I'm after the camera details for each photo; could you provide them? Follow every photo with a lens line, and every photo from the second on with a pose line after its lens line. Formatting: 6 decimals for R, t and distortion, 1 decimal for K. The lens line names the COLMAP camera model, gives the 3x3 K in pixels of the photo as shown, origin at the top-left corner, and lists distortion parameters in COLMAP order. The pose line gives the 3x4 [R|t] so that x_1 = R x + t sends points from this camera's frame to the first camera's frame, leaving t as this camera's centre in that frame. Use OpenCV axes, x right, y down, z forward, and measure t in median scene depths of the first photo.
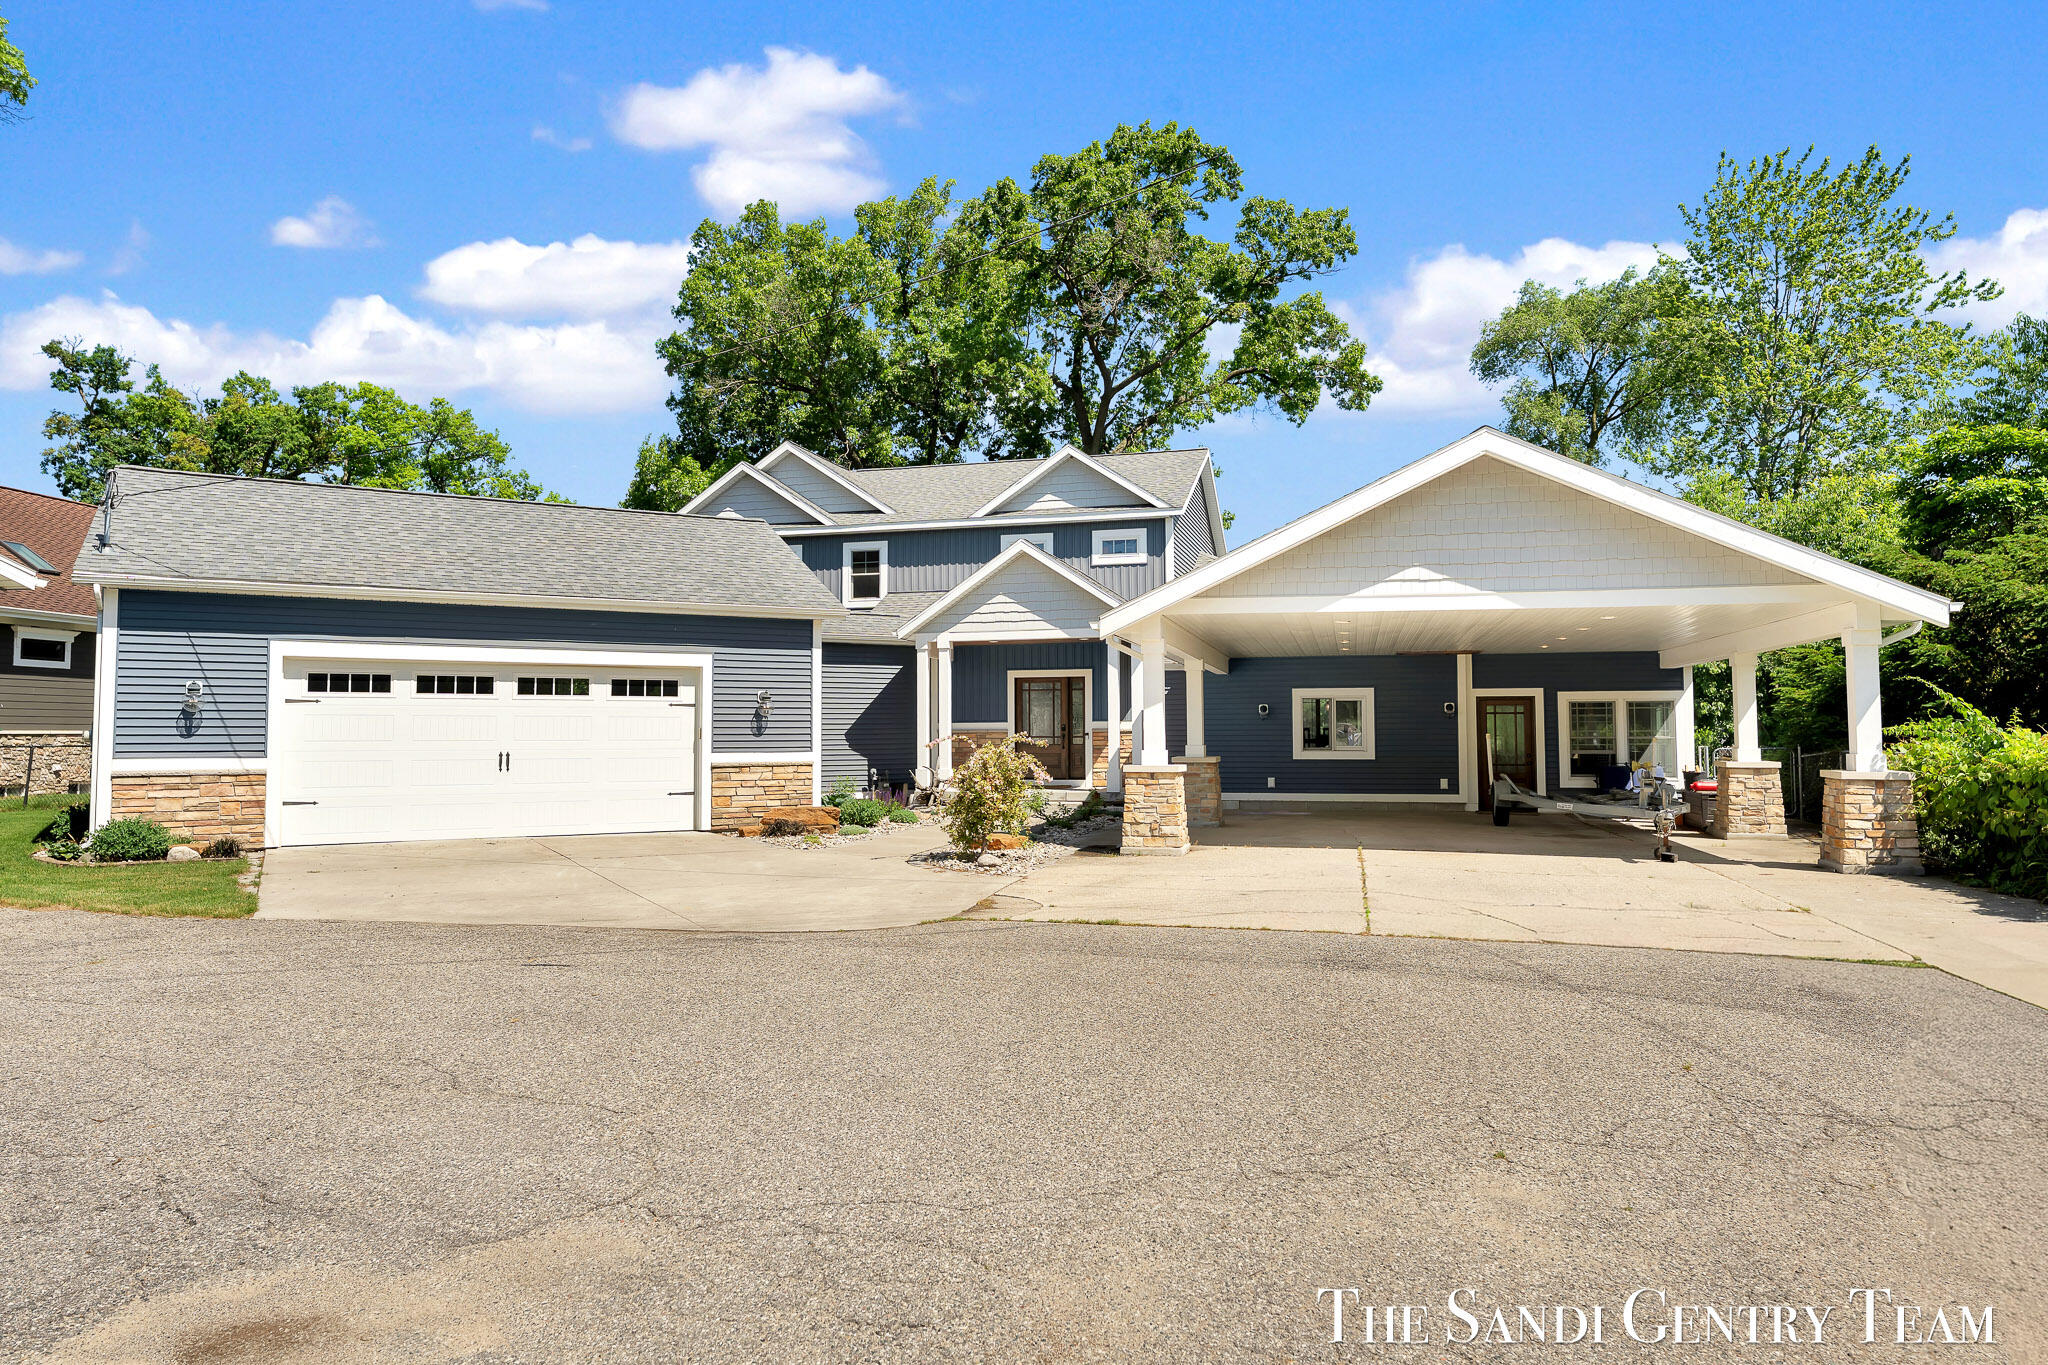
lens RADIAL K [[1231.4, 0, 1024.0], [0, 1231.4, 682.5], [0, 0, 1]] dist [0.000334, 0.000244]
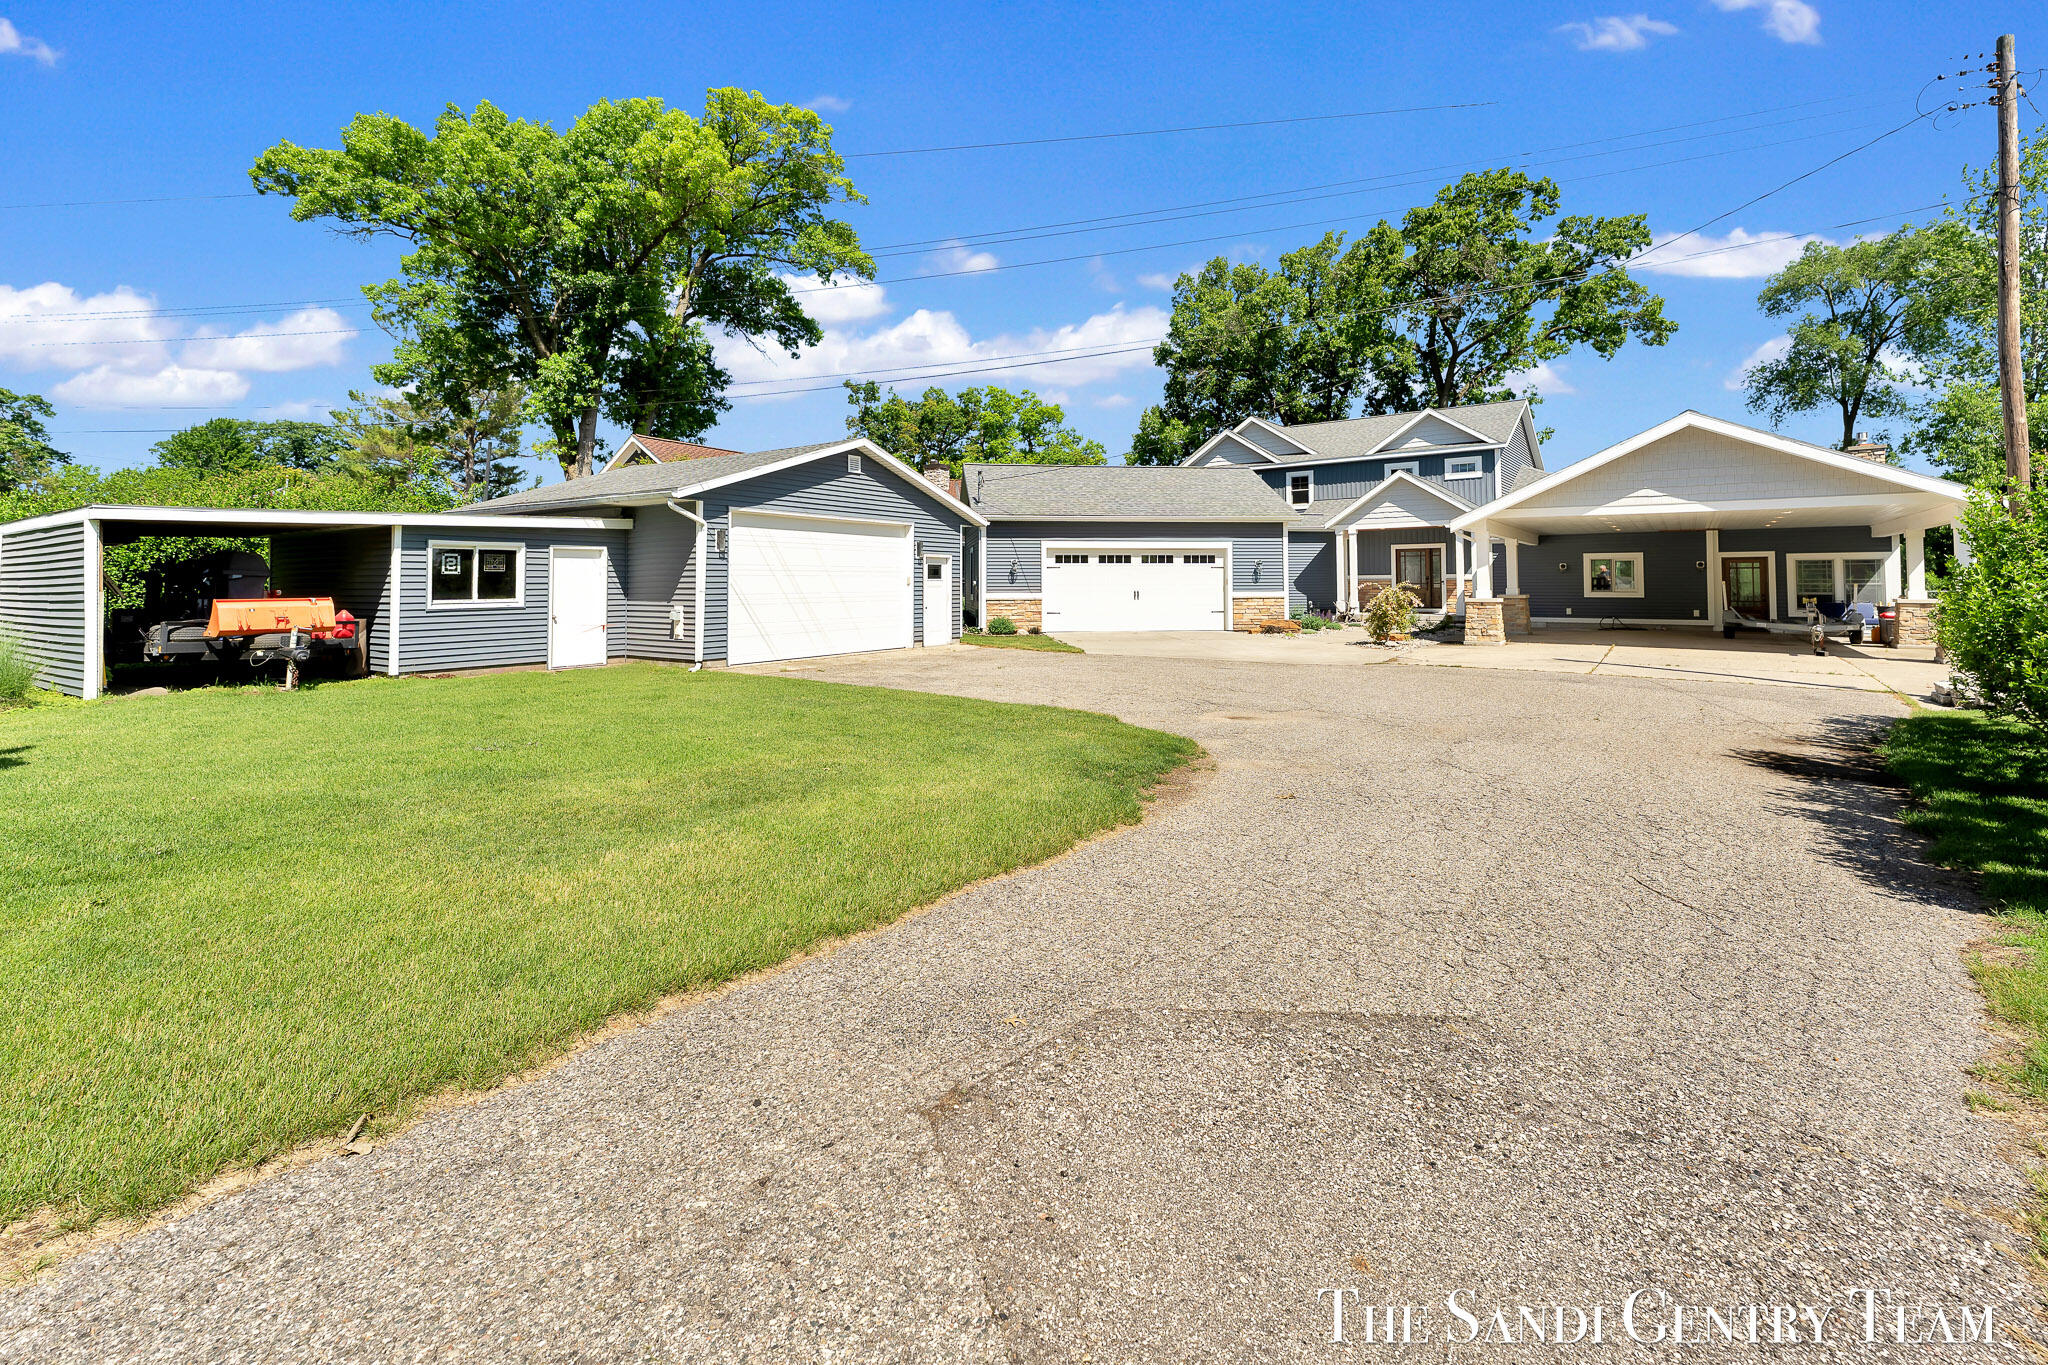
lens RADIAL K [[843.1, 0, 1029.5], [0, 843.1, 566.8], [0, 0, 1]] dist [0.000573, -0.000104]
pose [[0.920422, -0.007809, -0.390848, -0.018344], [0.017443, 0.999625, 0.021106, -0.013049], [0.390536, -0.026244, 0.920213, -0.290484]]
